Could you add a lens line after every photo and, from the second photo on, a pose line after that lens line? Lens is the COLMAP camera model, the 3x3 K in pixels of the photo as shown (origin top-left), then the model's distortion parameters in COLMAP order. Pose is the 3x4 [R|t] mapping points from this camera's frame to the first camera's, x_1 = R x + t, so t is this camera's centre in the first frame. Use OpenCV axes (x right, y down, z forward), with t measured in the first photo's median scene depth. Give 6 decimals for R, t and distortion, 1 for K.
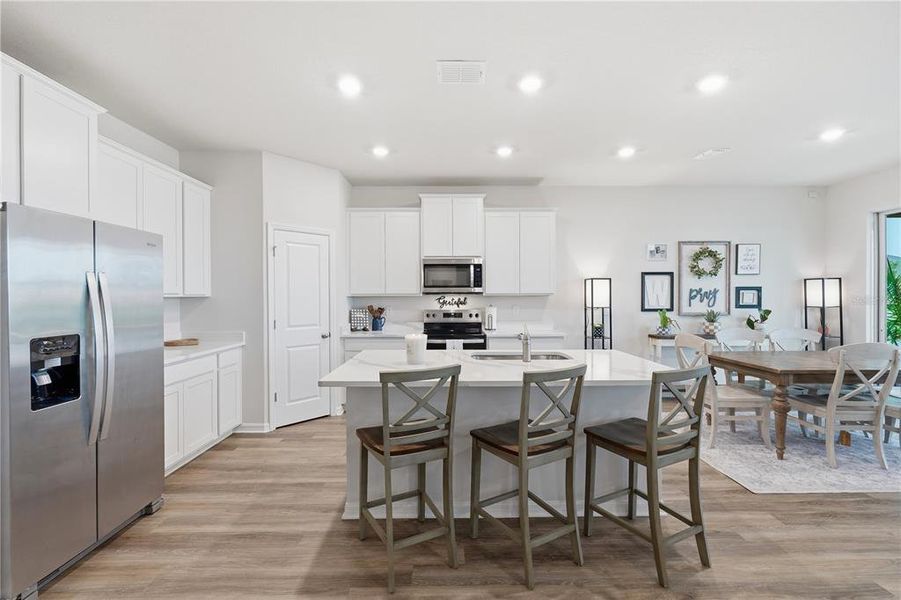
lens RADIAL K [[400.8, 0, 448.3], [0, 400.8, 296.6], [0, 0, 1]] dist [-0.003125, 0.000837]
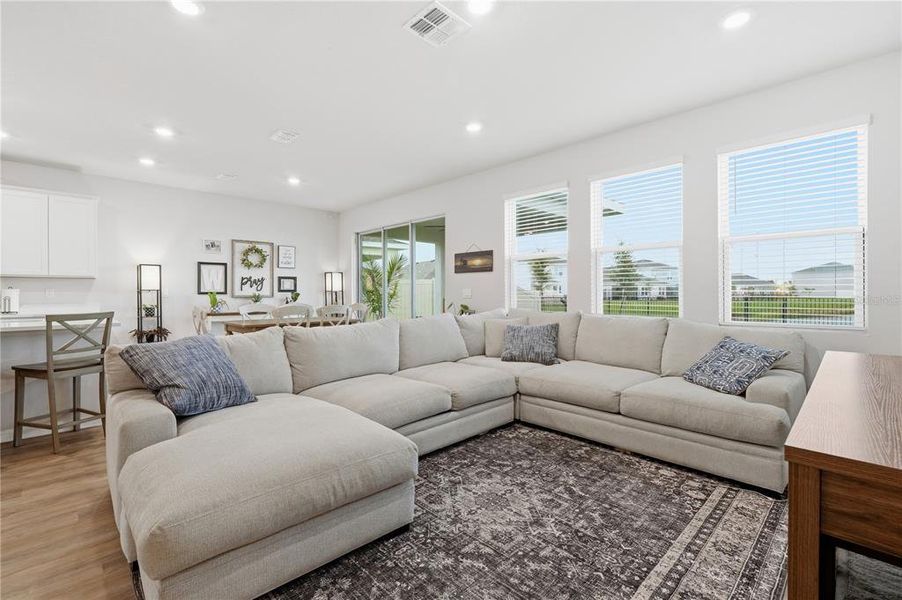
lens RADIAL K [[401.3, 0, 455.4], [0, 401.3, 294.8], [0, 0, 1]] dist [-0.003125, 0.000837]
pose [[0.716670, 0.000274, 0.697412, 0.202848], [-0.001102, 0.999999, 0.000739, 0.038406], [-0.697412, -0.001299, 0.716670, -0.429133]]
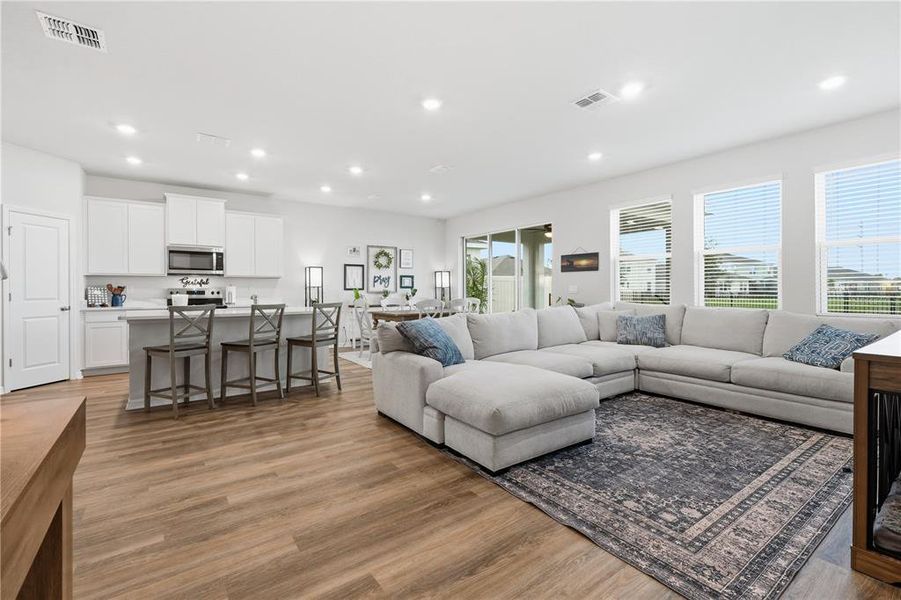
lens RADIAL K [[400.8, 0, 453.1], [0, 400.8, 291.3], [0, 0, 1]] dist [-0.003125, 0.000837]
pose [[0.812852, 0.000177, 0.582470, -0.064789], [-0.001577, 0.999997, 0.001898, 0.039489], [-0.582468, -0.002461, 0.812850, -0.482675]]
